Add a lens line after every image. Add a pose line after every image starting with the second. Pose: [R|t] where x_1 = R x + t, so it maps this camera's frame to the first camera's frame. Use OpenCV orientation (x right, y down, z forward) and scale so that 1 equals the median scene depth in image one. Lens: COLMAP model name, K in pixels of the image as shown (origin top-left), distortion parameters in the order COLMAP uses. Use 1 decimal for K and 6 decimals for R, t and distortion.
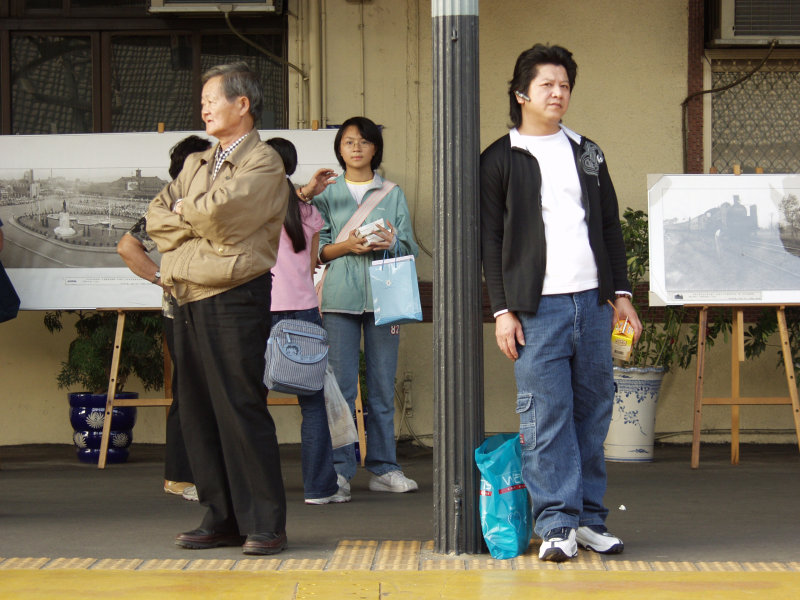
lens RADIAL K [[672.2, 0, 400.0], [0, 672.2, 300.0], [0, 0, 1]] dist [0.005229, 0.008698]
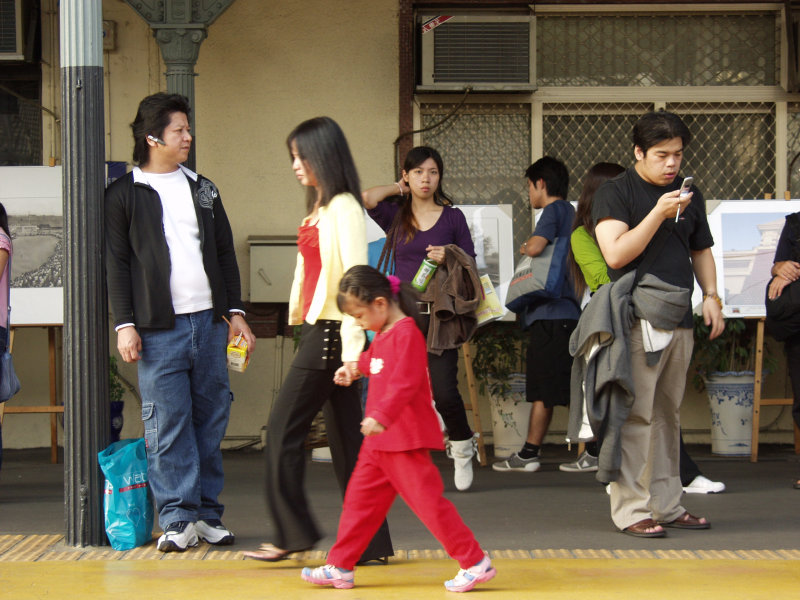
lens RADIAL K [[605.5, 0, 400.0], [0, 605.5, 312.8], [0, 0, 1]] dist [0.019640, -0.006867]
pose [[0.999992, -0.003652, 0.001507, 0.608235], [0.003655, 0.999990, -0.002500, -0.007133], [-0.001497, 0.002505, 0.999996, -0.017268]]
